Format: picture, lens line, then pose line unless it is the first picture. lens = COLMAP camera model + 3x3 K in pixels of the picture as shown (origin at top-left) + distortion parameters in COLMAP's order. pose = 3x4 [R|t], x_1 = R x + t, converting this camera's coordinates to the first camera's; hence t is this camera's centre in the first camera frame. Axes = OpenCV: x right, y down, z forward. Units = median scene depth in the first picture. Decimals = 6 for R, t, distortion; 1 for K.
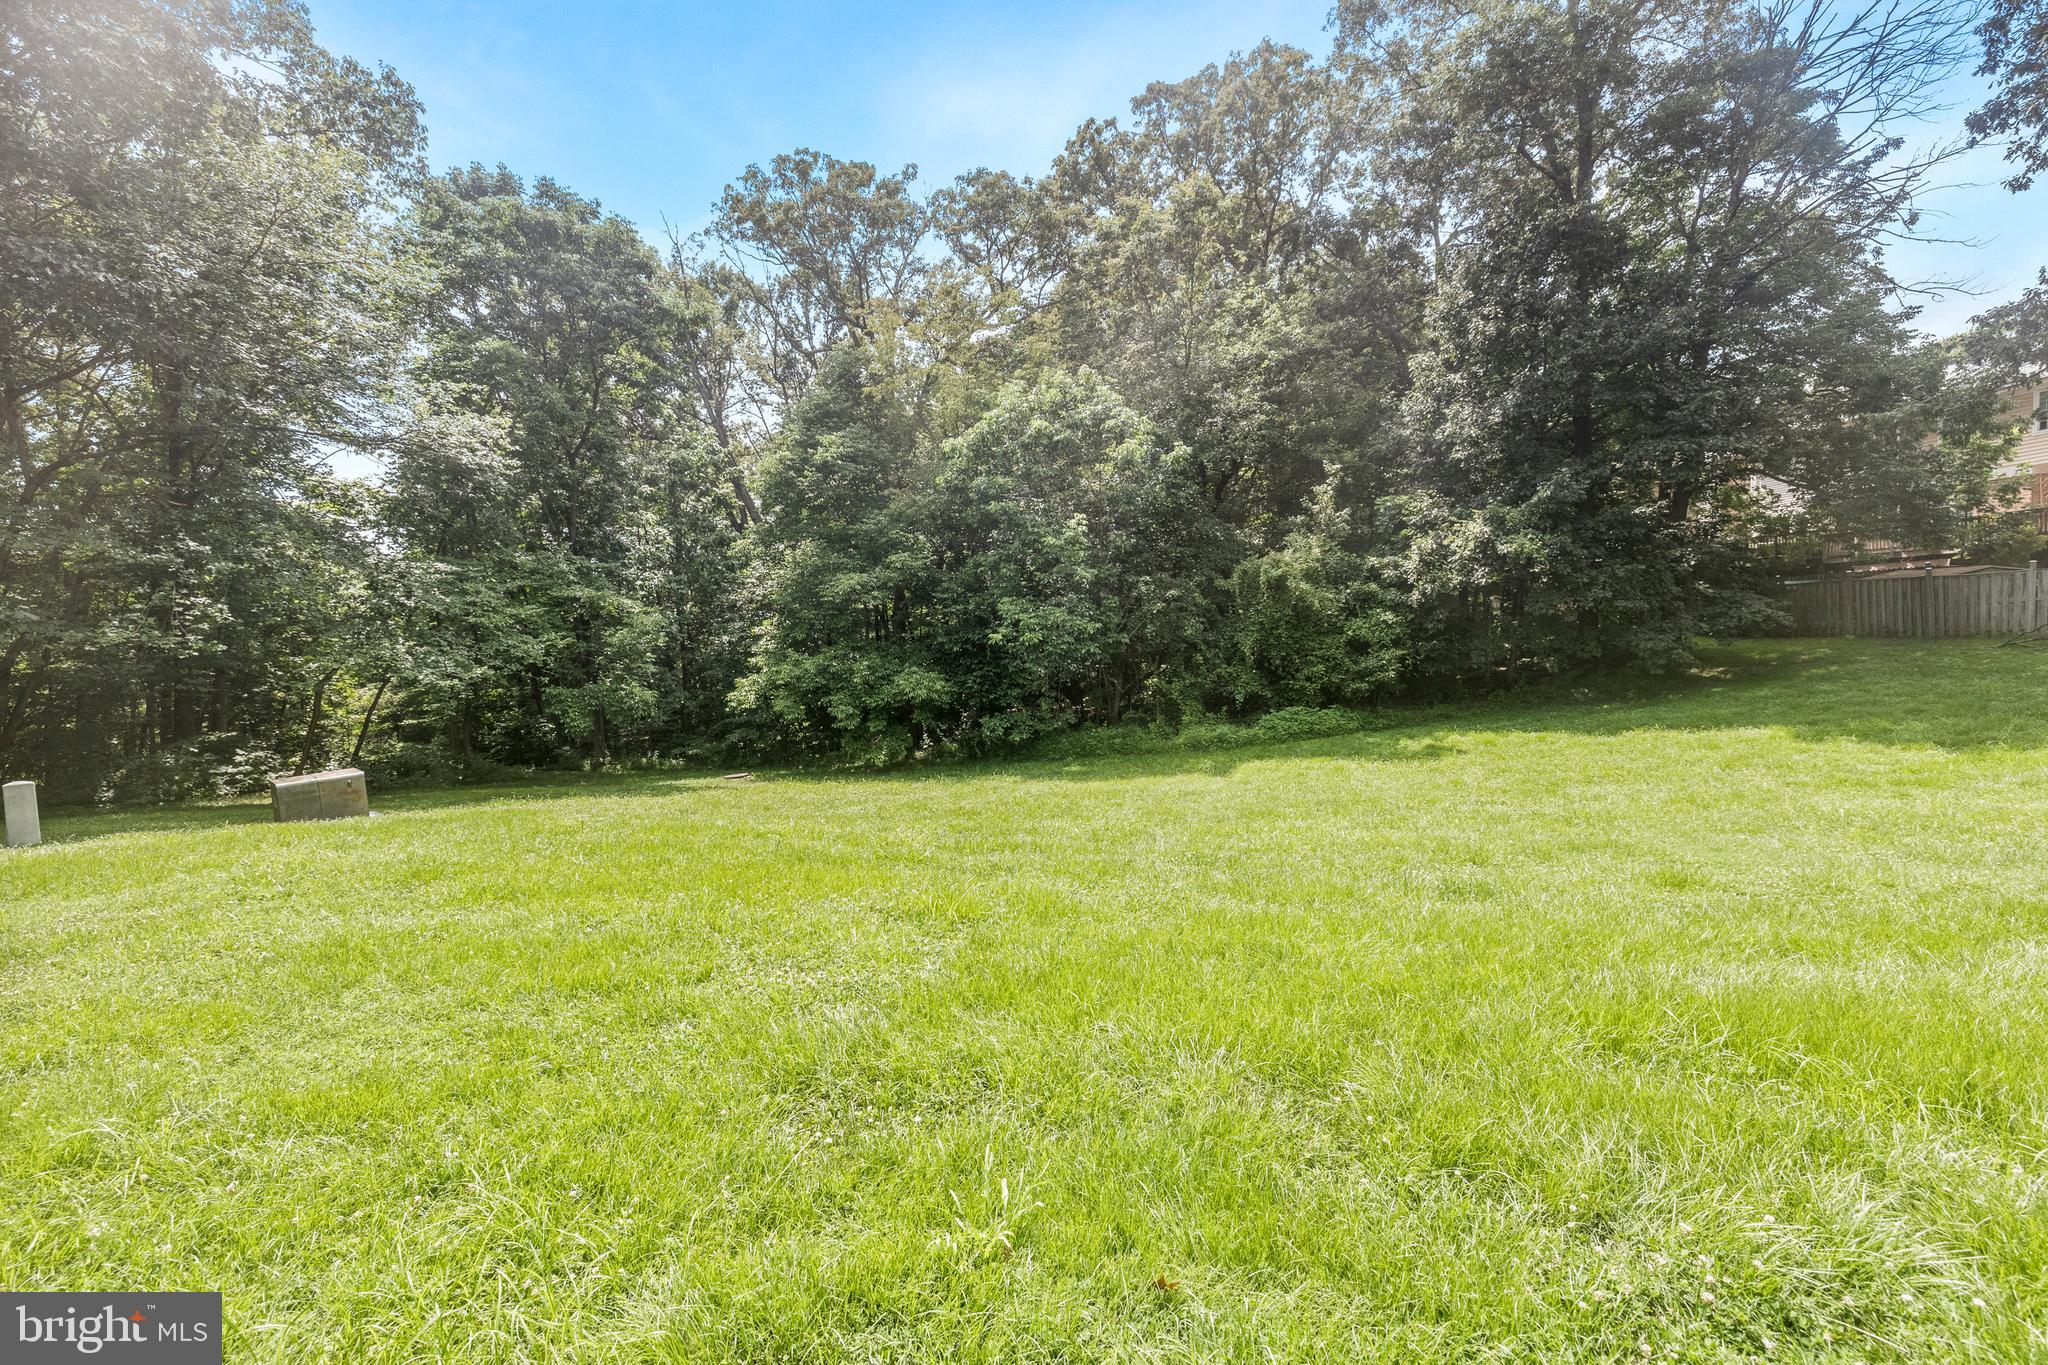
lens RADIAL K [[867.0, 0, 1019.8], [0, 867.0, 677.1], [0, 0, 1]] dist [-0.002877, -0.000190]
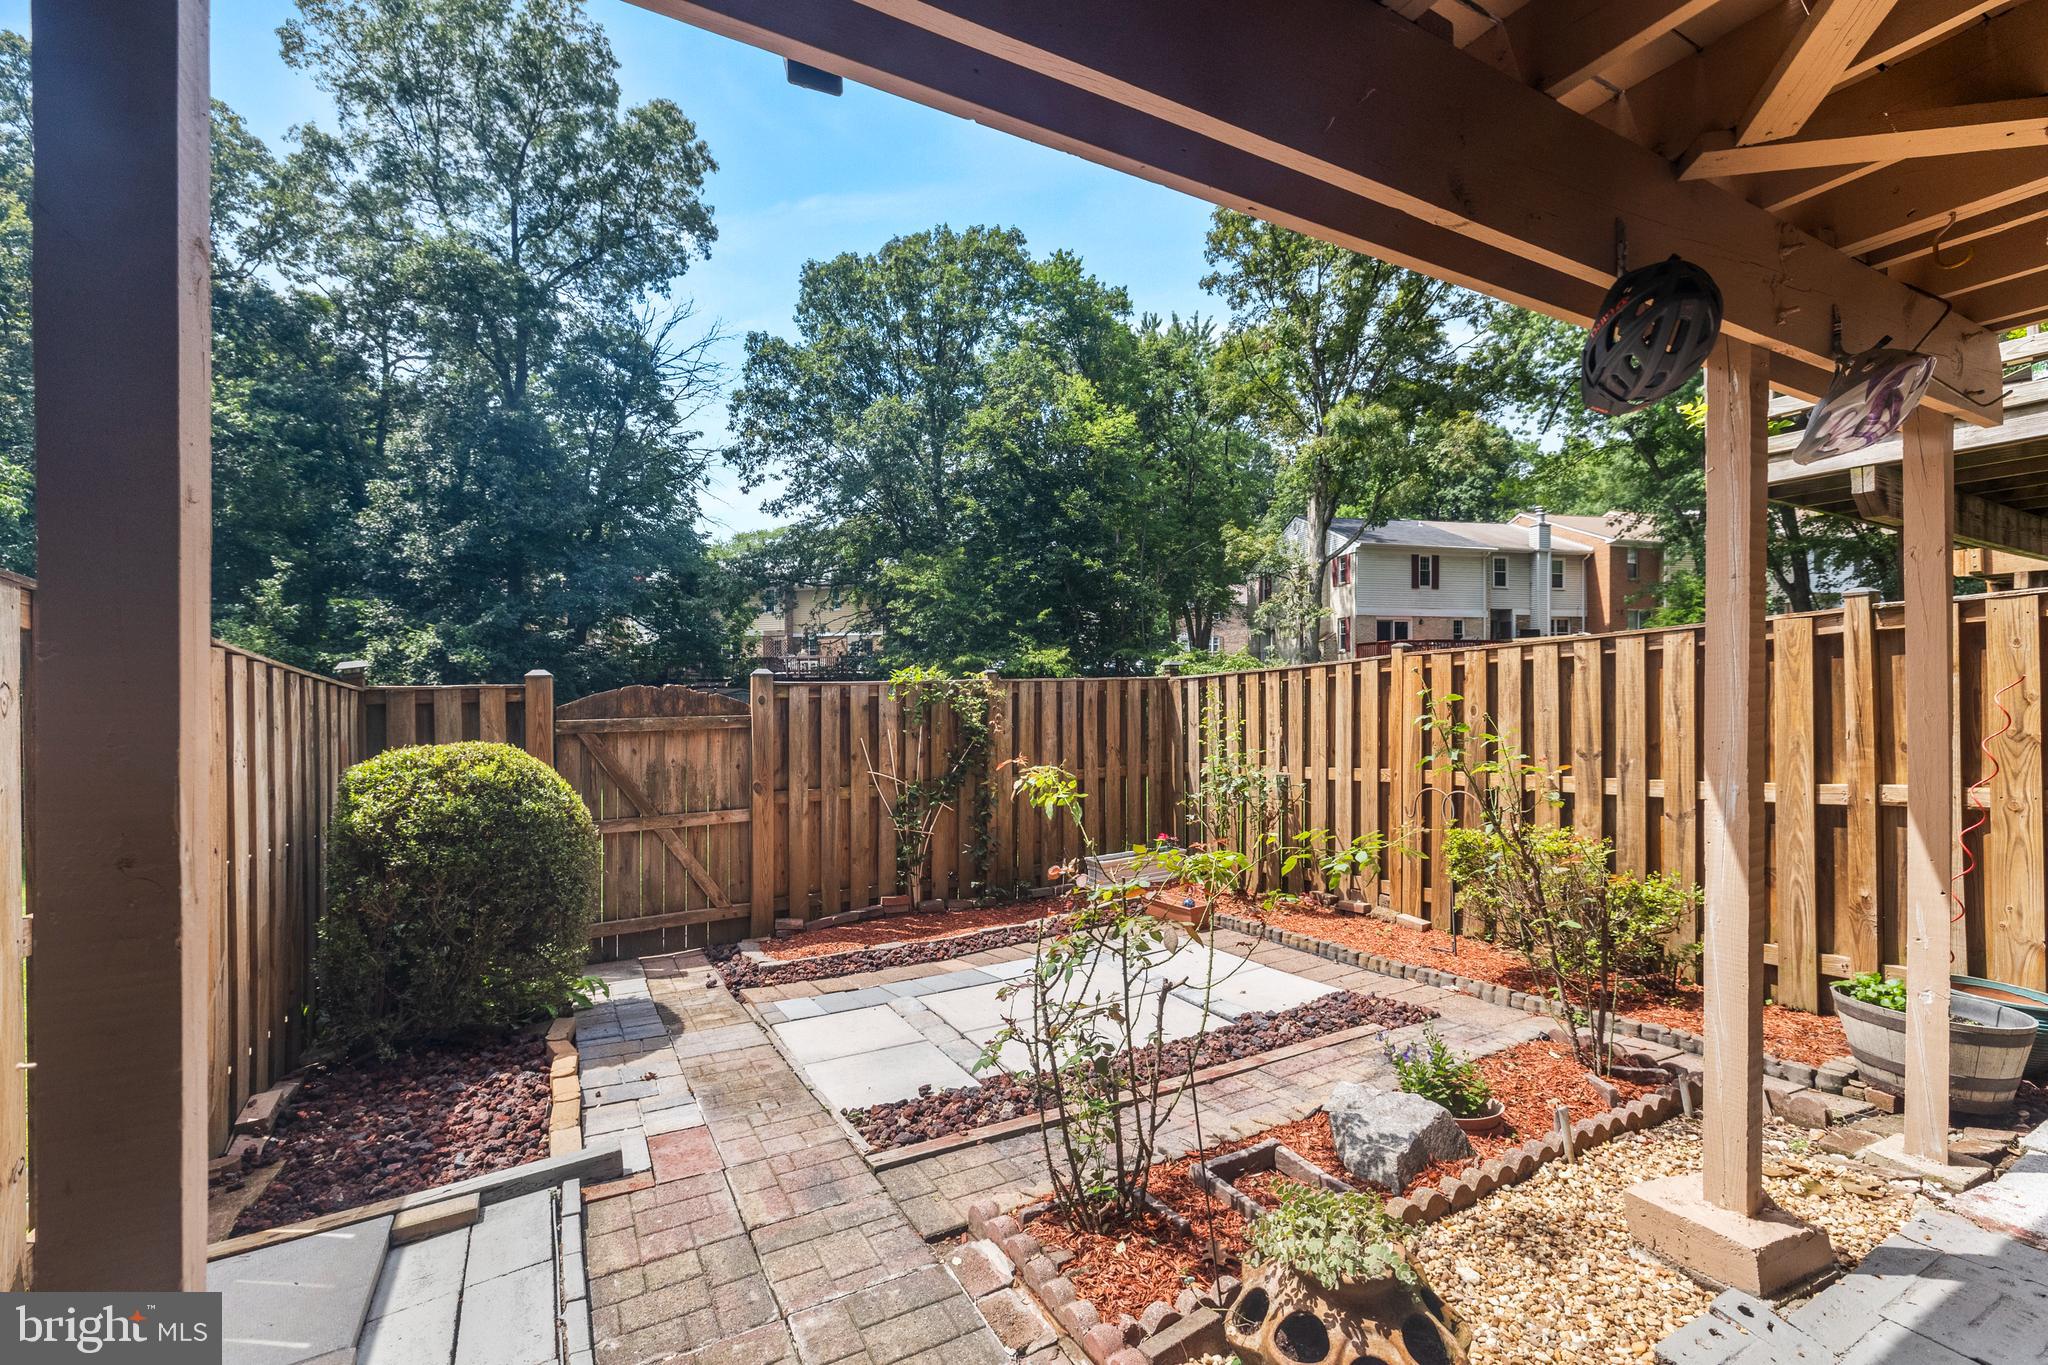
lens RADIAL K [[867.0, 0, 1019.8], [0, 867.0, 677.1], [0, 0, 1]] dist [-0.002877, -0.000190]
pose [[0.440022, 0.056412, 0.896213, -0.179180], [0.026511, 0.996774, -0.075758, -0.005436], [-0.897596, 0.057095, 0.437107, -0.247953]]
